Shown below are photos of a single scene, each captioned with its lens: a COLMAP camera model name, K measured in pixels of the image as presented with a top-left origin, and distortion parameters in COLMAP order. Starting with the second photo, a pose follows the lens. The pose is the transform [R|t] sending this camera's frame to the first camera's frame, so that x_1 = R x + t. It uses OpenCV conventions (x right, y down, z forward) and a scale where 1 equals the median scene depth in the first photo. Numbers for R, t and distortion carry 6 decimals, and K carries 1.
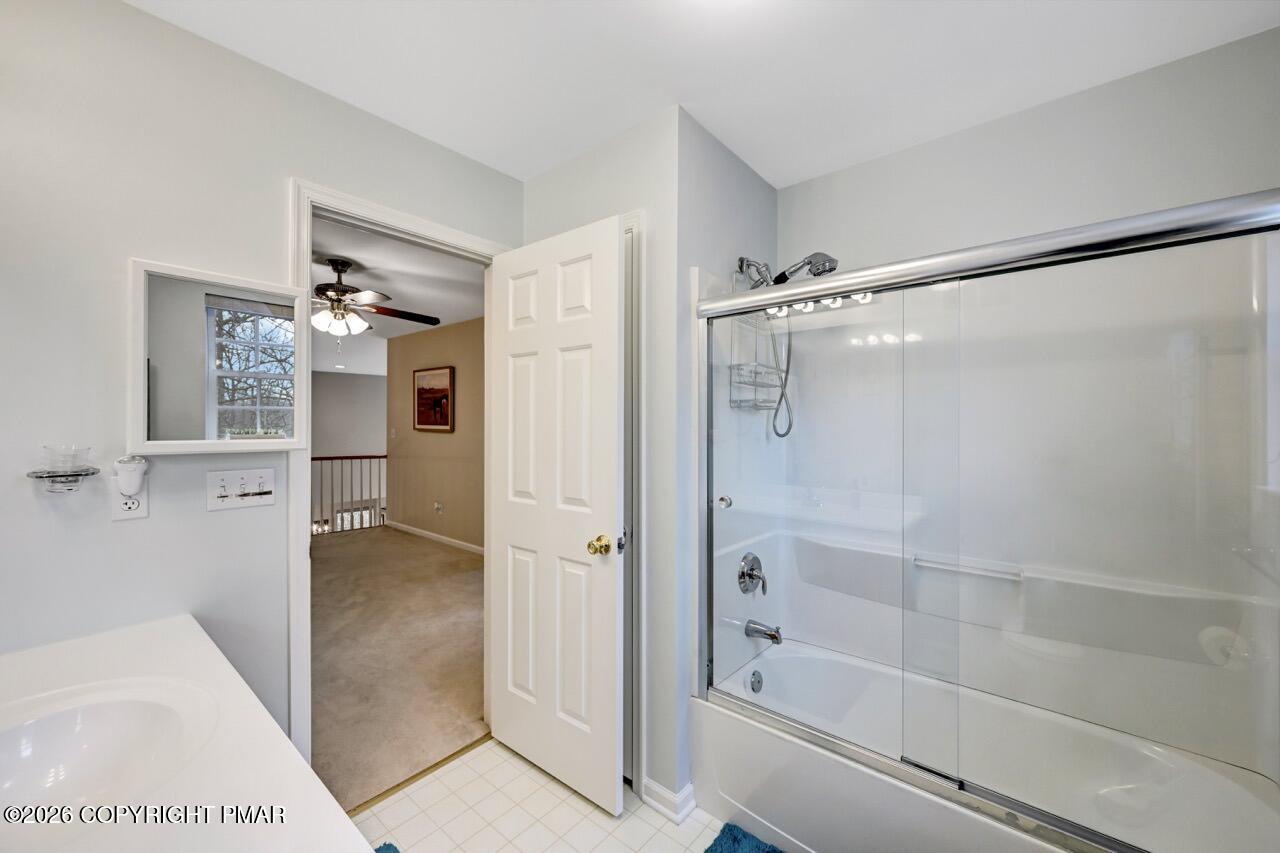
lens RADIAL K [[505.1, 0, 644.5], [0, 505.1, 423.5], [0, 0, 1]] dist [-0.002679, 0.000691]
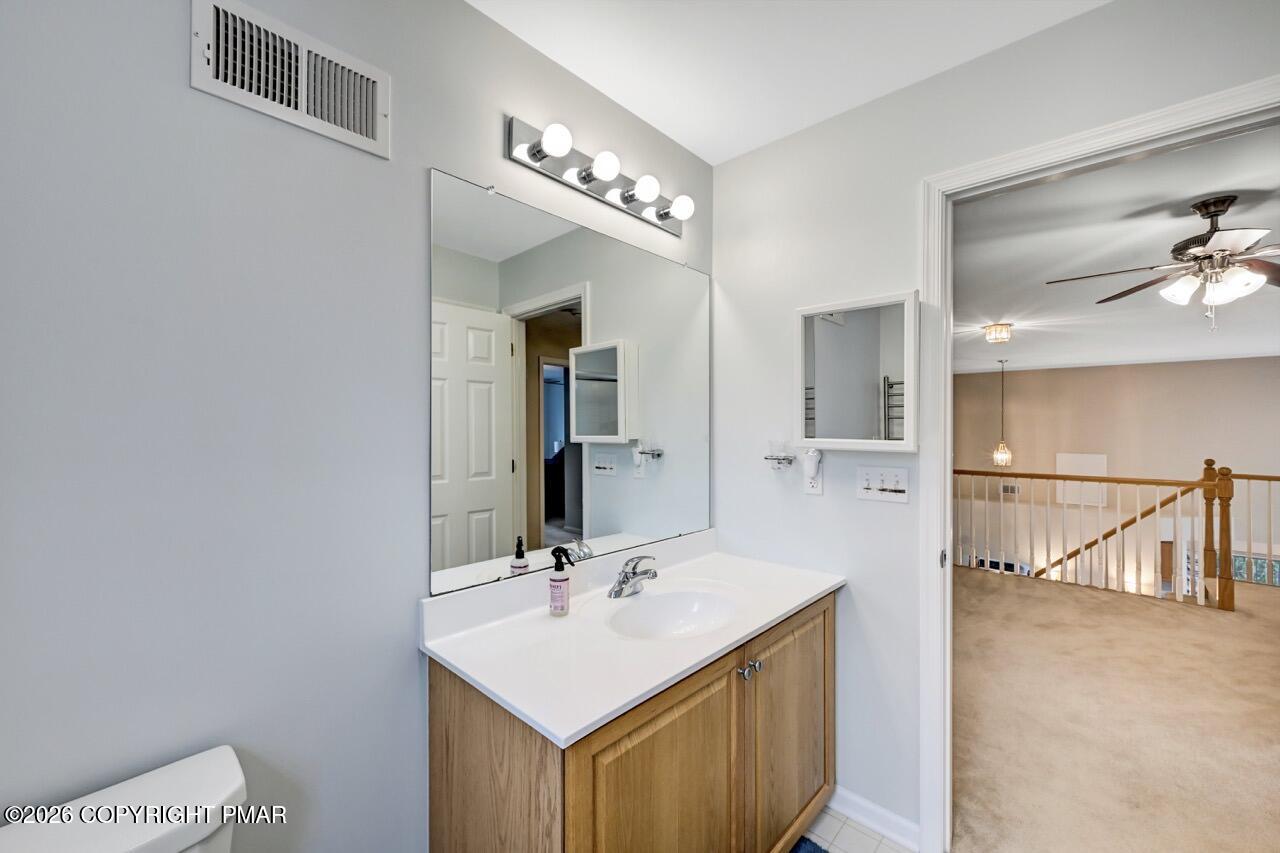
lens RADIAL K [[505.1, 0, 650.3], [0, 505.1, 424.3], [0, 0, 1]] dist [-0.002679, 0.000691]
pose [[-0.072860, -0.002248, -0.997340, 0.351602], [-0.003341, 0.999992, -0.002010, -0.000274], [0.997337, 0.003186, -0.072867, 0.546787]]
